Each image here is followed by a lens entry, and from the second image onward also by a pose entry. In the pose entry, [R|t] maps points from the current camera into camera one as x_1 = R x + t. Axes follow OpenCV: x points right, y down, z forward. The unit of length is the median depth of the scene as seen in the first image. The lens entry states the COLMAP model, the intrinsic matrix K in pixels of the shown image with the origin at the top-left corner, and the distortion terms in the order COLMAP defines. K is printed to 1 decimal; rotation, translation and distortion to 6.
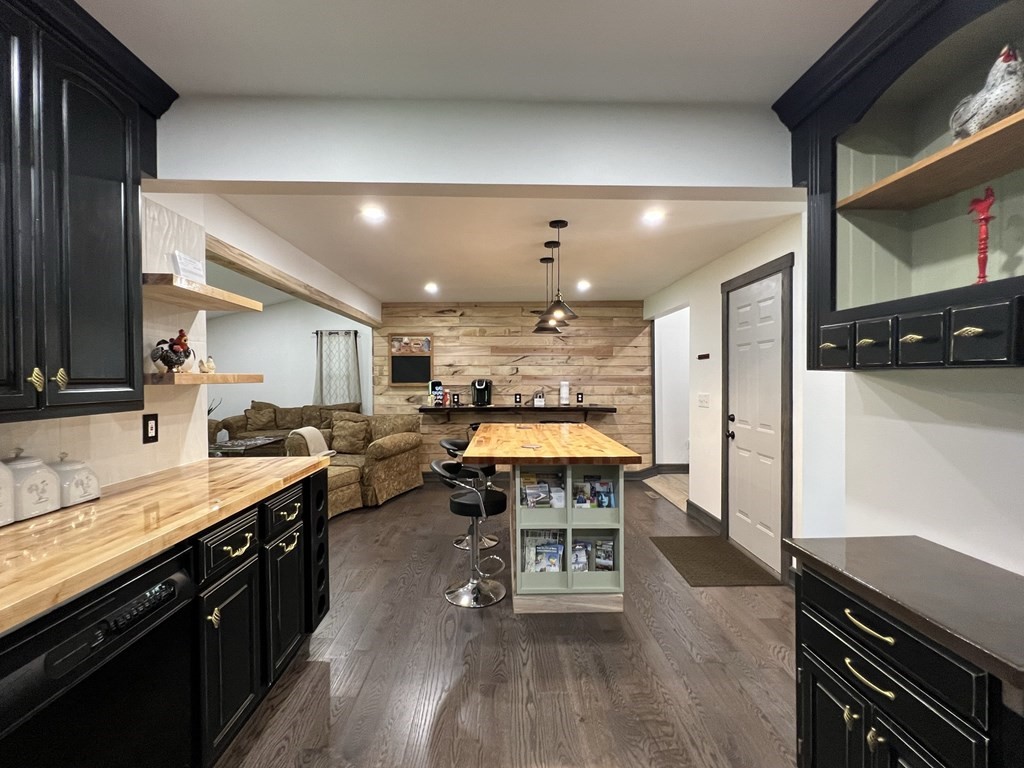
lens RADIAL K [[454.3, 0, 510.3], [0, 454.3, 381.7], [0, 0, 1]] dist [-0.004846, 0.000369]
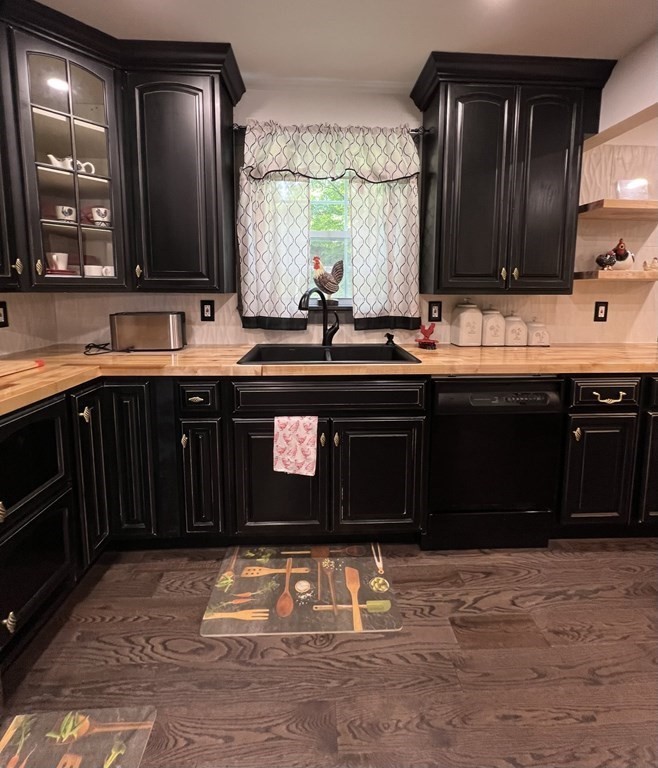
lens RADIAL K [[351.5, 0, 331.5], [0, 351.5, 327.8], [0, 0, 1]] dist [-0.006762, 0.001679]
pose [[0.019939, 0.110325, -0.993696, 0.164260], [-0.012039, 0.993848, 0.110100, 0.022289], [0.999729, 0.009768, 0.021144, 0.063053]]
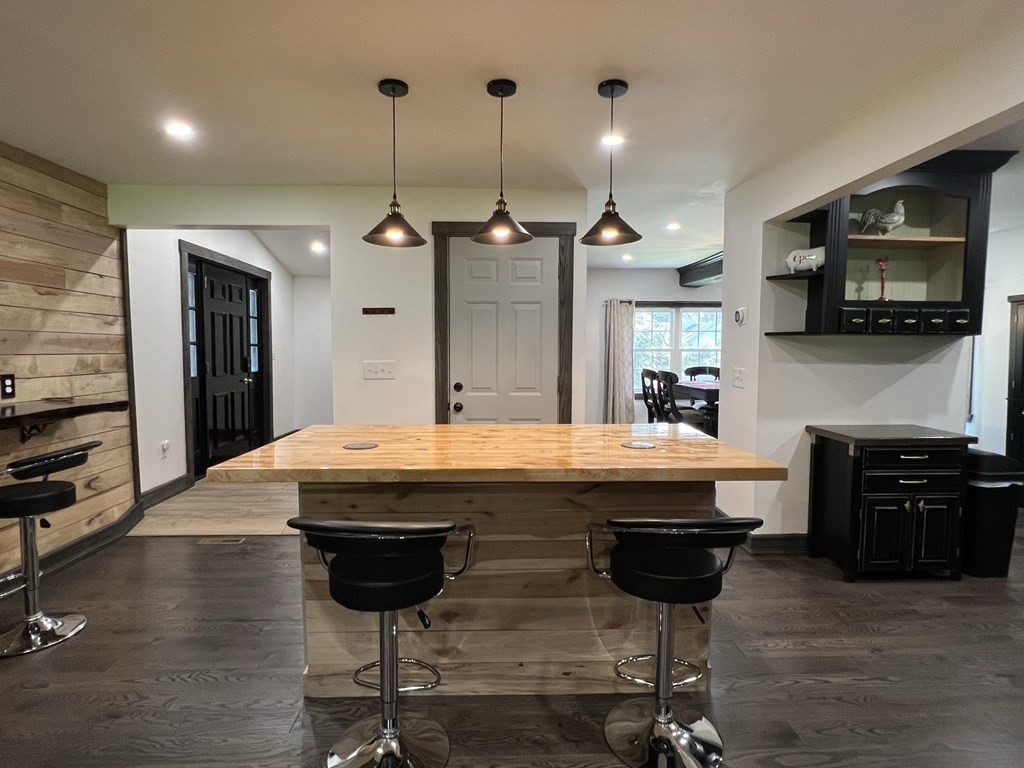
lens RADIAL K [[540.9, 0, 505.2], [0, 540.9, 383.0], [0, 0, 1]] dist [-0.007623, 0.002733]
pose [[-0.011262, -0.064652, 0.997844, -0.529570], [0.005895, 0.997886, 0.064721, 0.007025], [-0.999919, 0.006611, -0.010857, 0.930826]]
